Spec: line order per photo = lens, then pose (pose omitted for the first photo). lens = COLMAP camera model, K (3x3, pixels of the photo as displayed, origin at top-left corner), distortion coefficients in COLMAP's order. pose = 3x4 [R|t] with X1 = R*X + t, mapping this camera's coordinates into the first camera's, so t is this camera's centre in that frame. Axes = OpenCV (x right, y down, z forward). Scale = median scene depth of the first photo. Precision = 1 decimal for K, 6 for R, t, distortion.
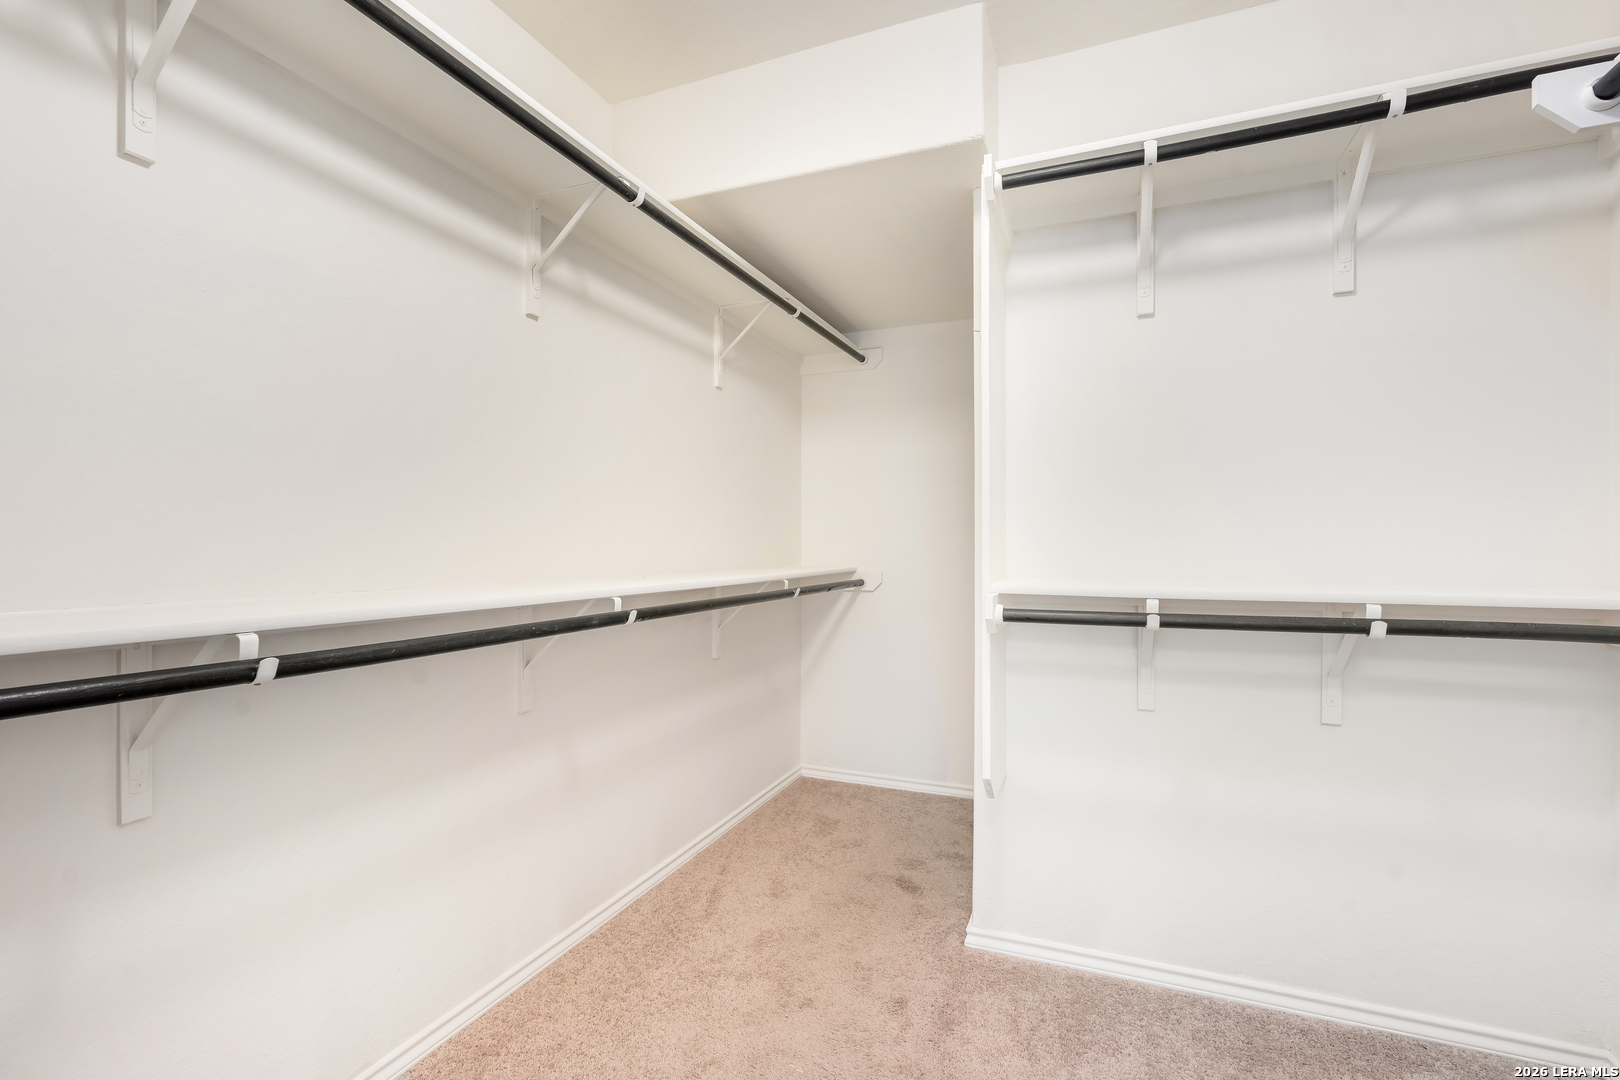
lens RADIAL K [[740.5, 0, 787.7], [0, 740.5, 551.7], [0, 0, 1]] dist [-0.010180, 0.003998]
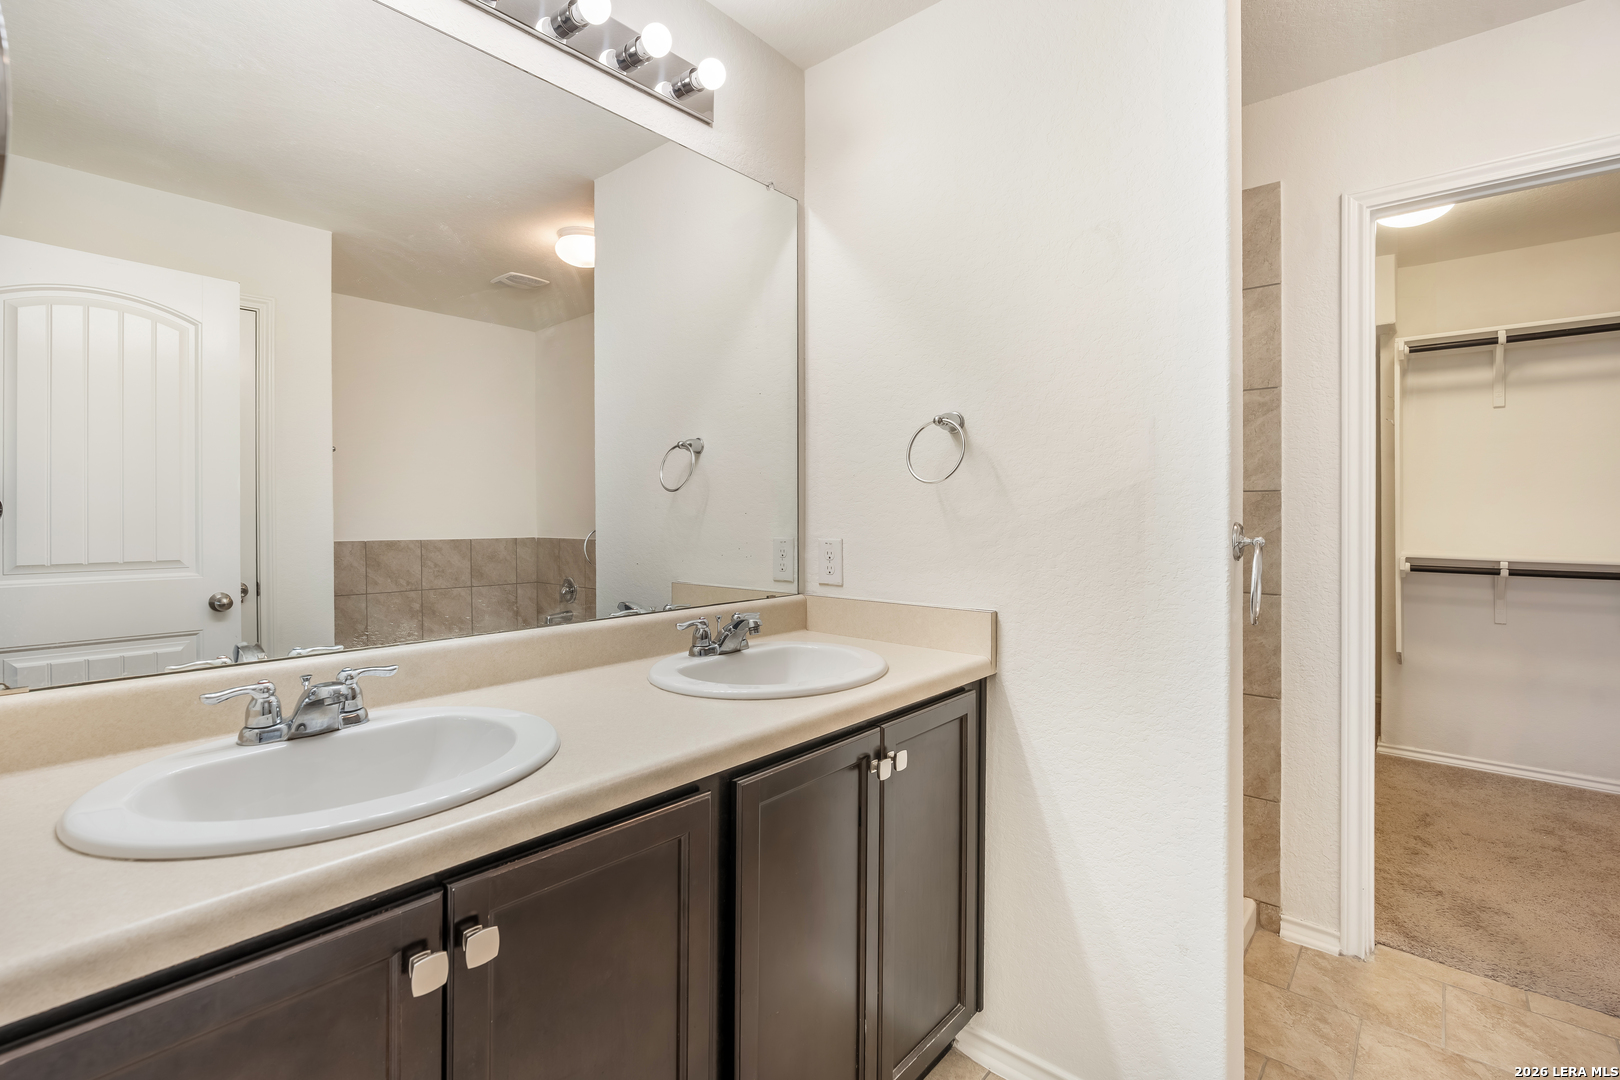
lens RADIAL K [[740.5, 0, 785.6], [0, 740.5, 504.4], [0, 0, 1]] dist [-0.010180, 0.003998]
pose [[0.948637, 0.003868, -0.316344, -0.712705], [-0.008860, 0.999858, -0.014344, -0.044227], [0.316244, 0.016410, 0.948536, -1.489715]]
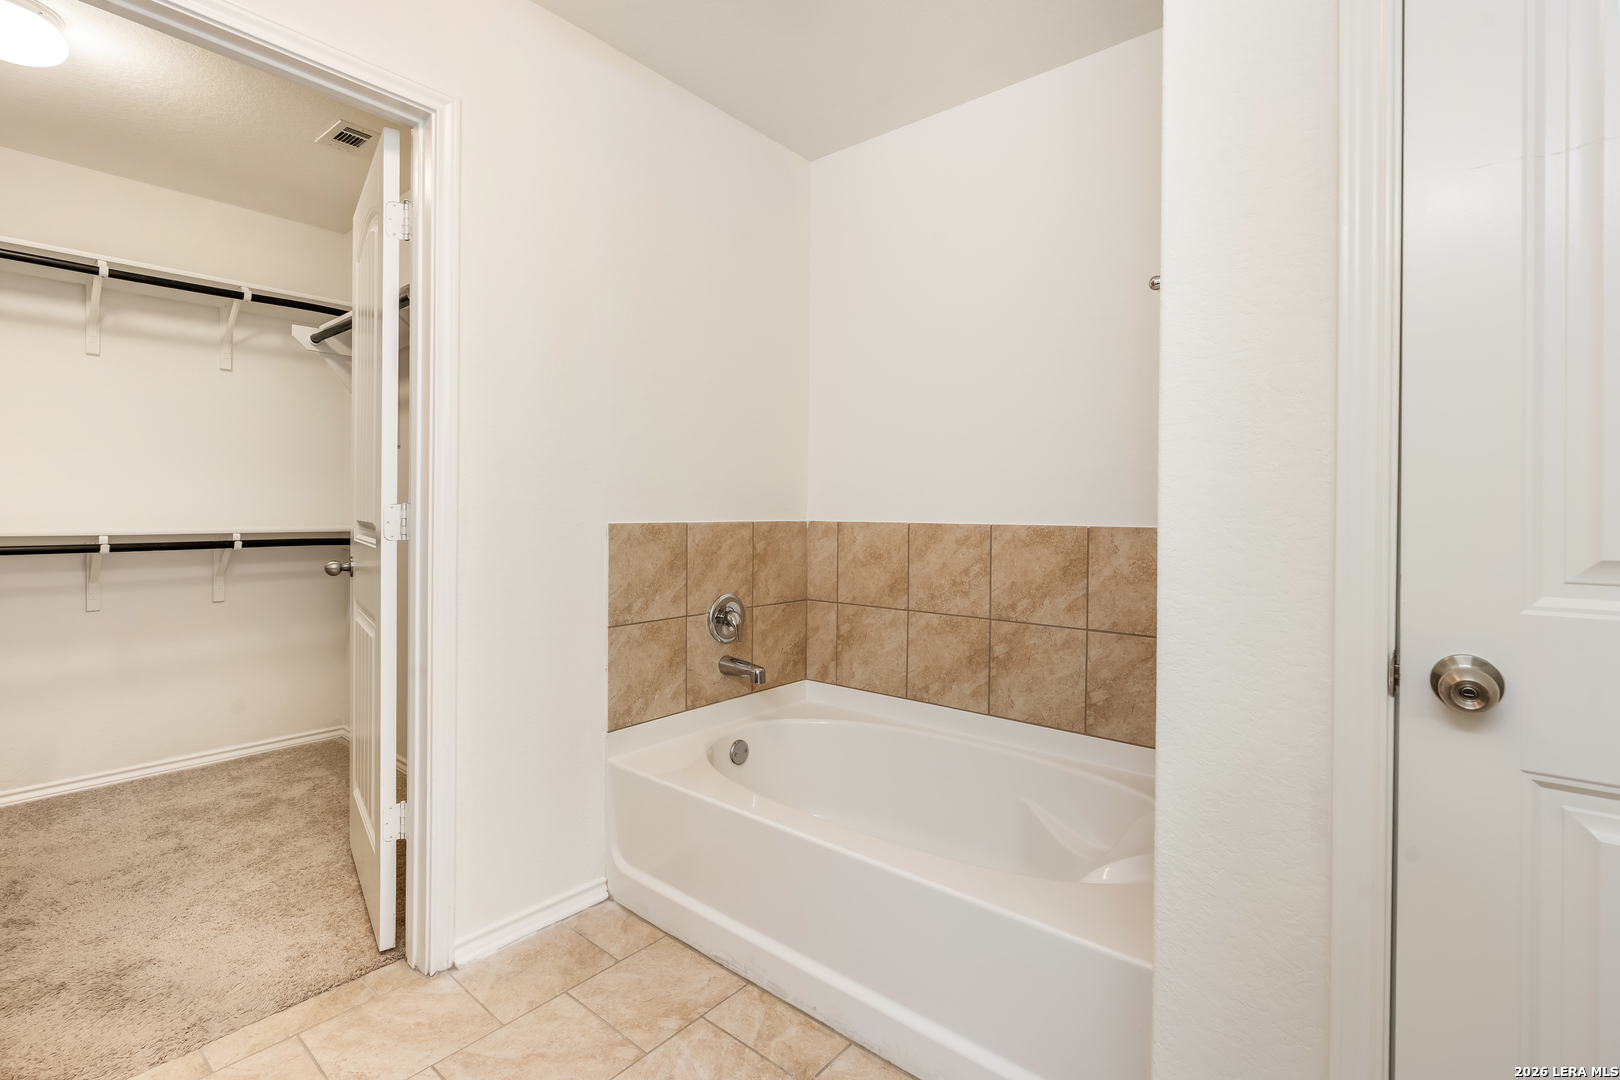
lens RADIAL K [[740.5, 0, 809.3], [0, 740.5, 512.0], [0, 0, 1]] dist [-0.010180, 0.003998]
pose [[0.289418, 0.000801, 0.957202, -0.642040], [0.001962, 0.999997, -0.001430, 0.015664], [-0.957201, 0.002292, 0.289416, -1.015495]]
